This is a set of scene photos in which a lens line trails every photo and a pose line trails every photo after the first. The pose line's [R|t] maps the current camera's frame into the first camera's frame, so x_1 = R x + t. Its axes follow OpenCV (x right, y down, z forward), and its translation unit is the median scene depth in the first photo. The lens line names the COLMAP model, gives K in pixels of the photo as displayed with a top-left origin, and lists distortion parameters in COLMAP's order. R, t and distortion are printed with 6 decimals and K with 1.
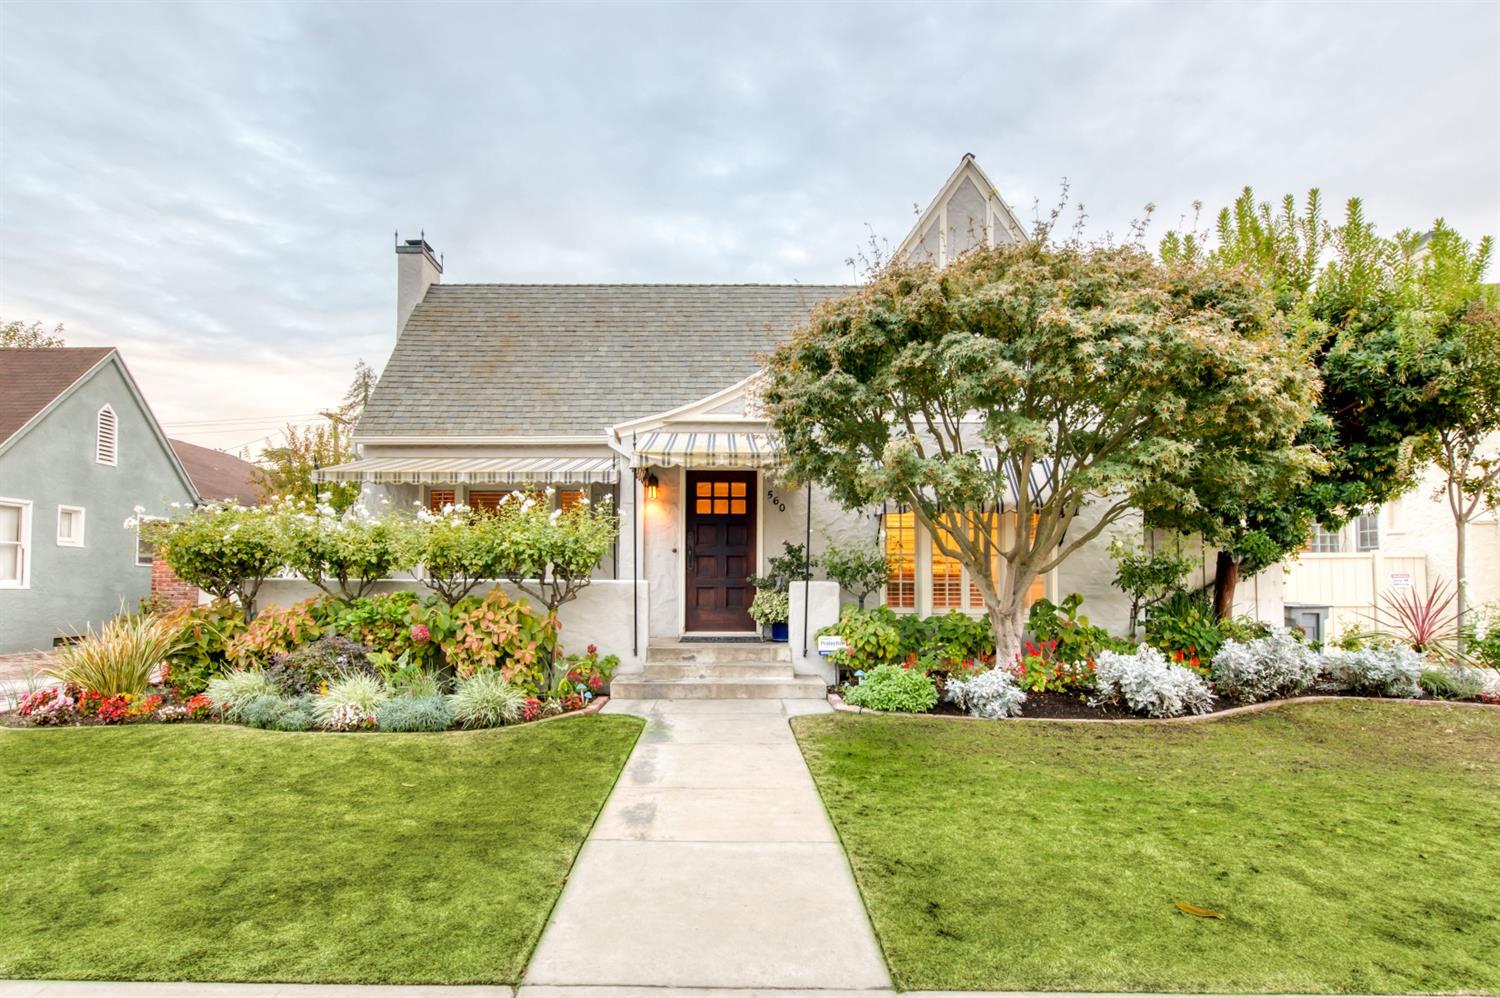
lens RADIAL K [[784.9, 0, 739.6], [0, 784.9, 533.5], [0, 0, 1]] dist [0.011204, -0.002233]
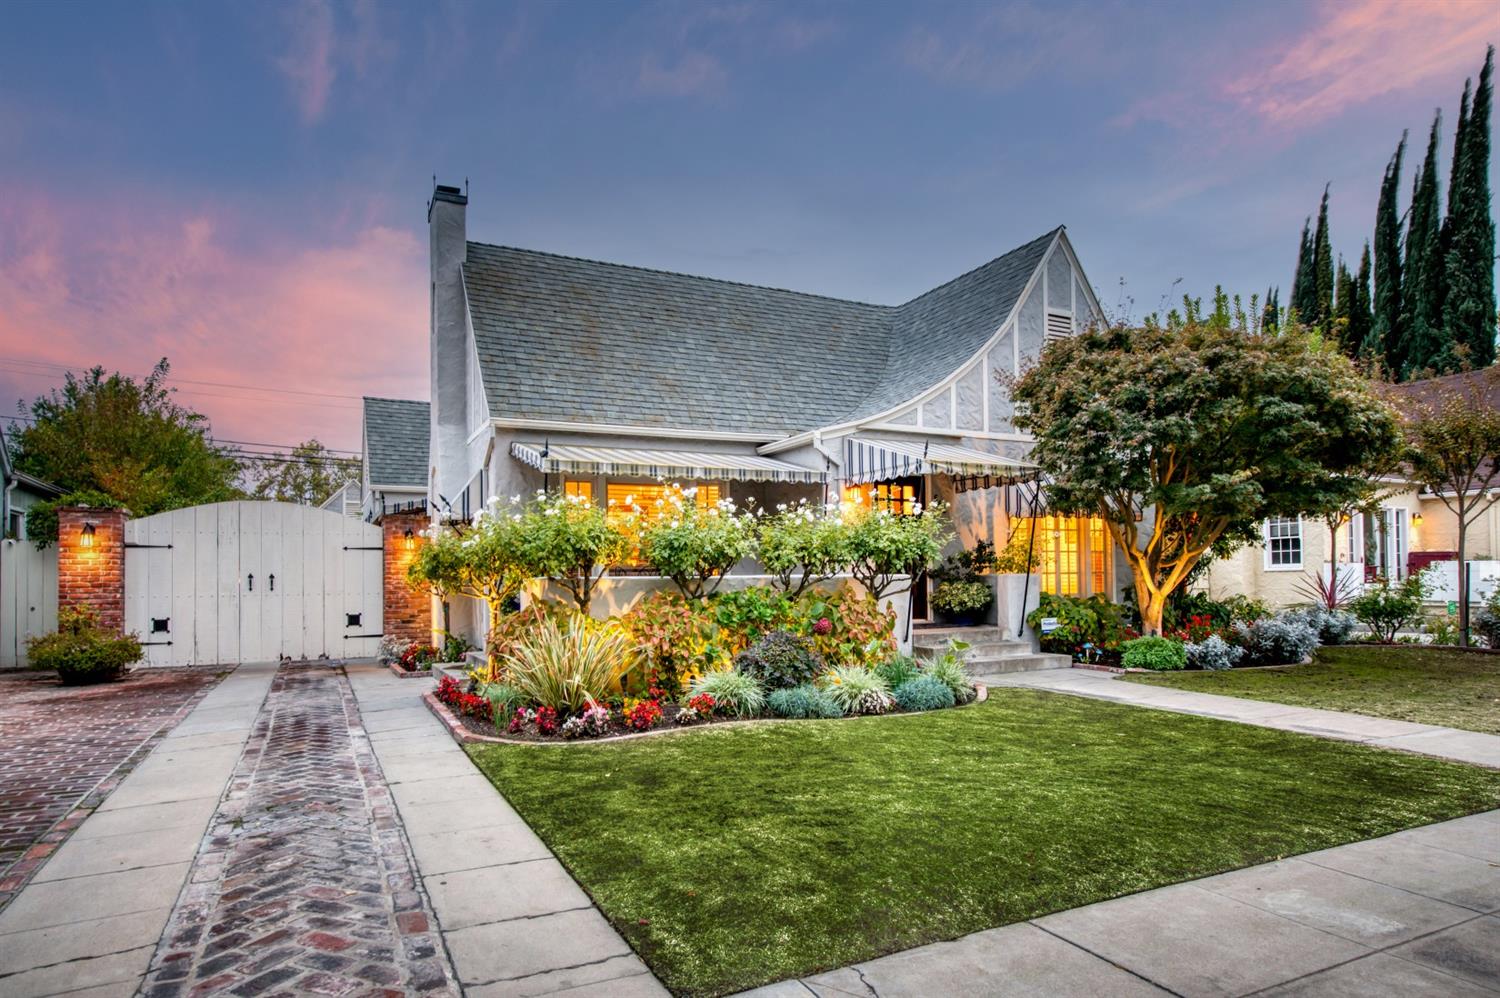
lens RADIAL K [[849.9, 0, 730.8], [0, 849.9, 537.7], [0, 0, 1]] dist [0.010218, -0.003030]
pose [[0.896698, 0.007607, 0.442578, -0.948425], [-0.013416, 0.999860, 0.009996, -0.001152], [-0.442440, -0.014901, 0.896674, 0.031387]]
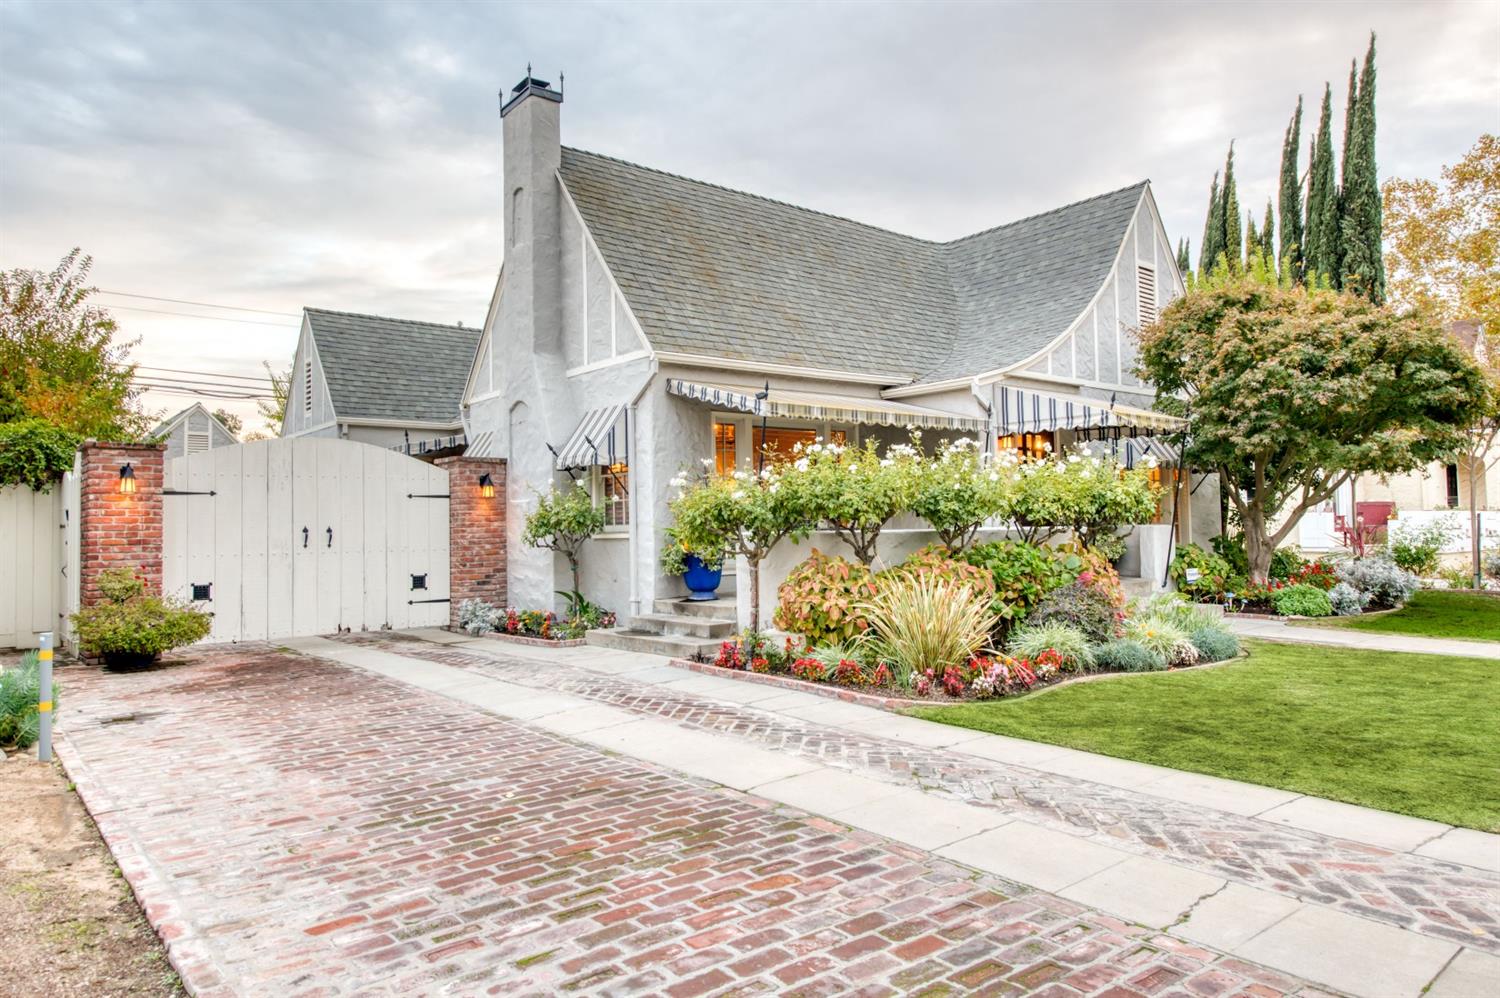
lens RADIAL K [[985.8, 0, 737.4], [0, 985.8, 455.5], [0, 0, 1]] dist [0.006279, -0.004125]
pose [[0.768143, 0.030304, 0.639561, -1.489899], [-0.023767, 0.999540, -0.018815, -0.002017], [-0.639837, -0.000748, 0.768510, 0.267047]]
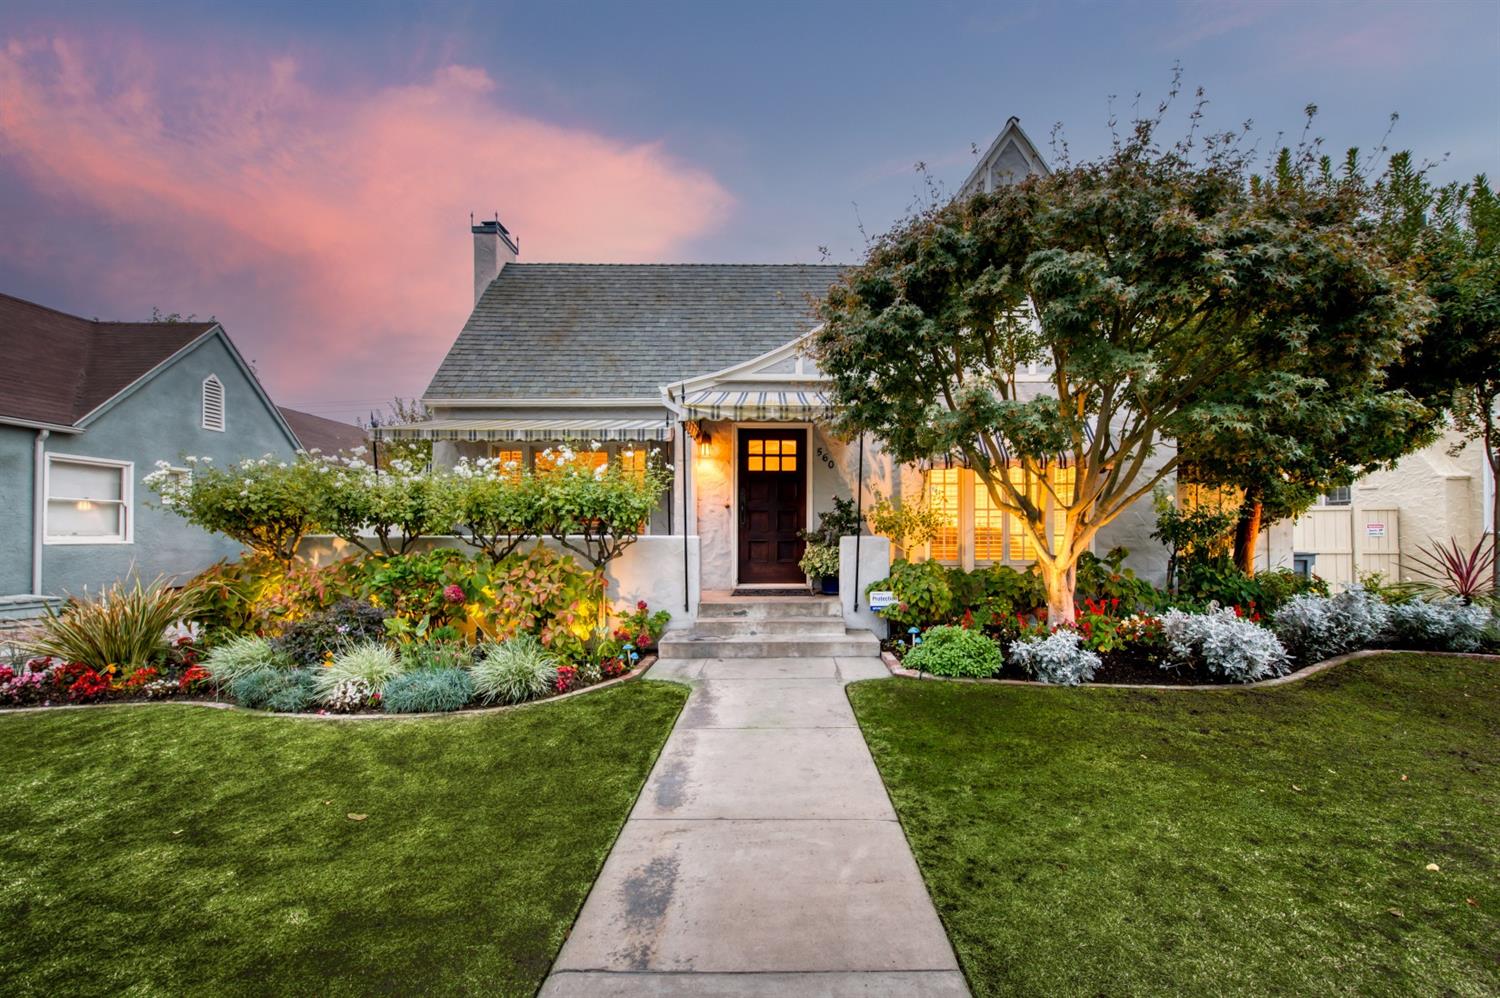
lens RADIAL K [[603.3, 0, 797.1], [0, 603.3, 513.7], [0, 0, 1]] dist [0.011184, -0.000273]
pose [[0.999886, -0.003689, 0.014669, -0.003260], [0.003195, 0.999431, 0.033577, 0.006658], [-0.014785, -0.033527, 0.999328, 0.248553]]
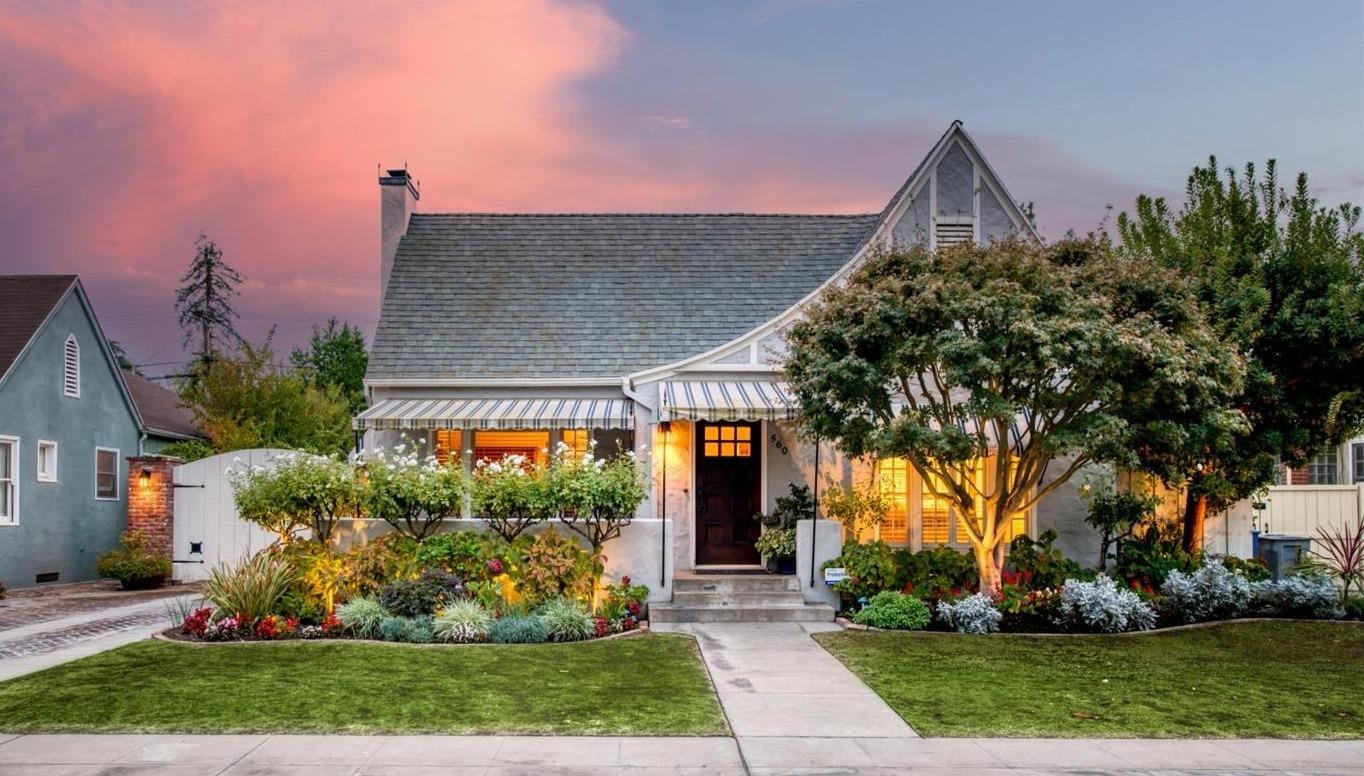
lens RADIAL K [[1014.7, 0, 674.6], [0, 1014.7, 458.1], [0, 0, 1]] dist [0.010744, 0.012506]
pose [[0.999875, -0.001667, 0.015703, -0.147073], [0.001414, 0.999869, 0.016103, -0.055870], [-0.015728, -0.016079, 0.999747, -0.489924]]
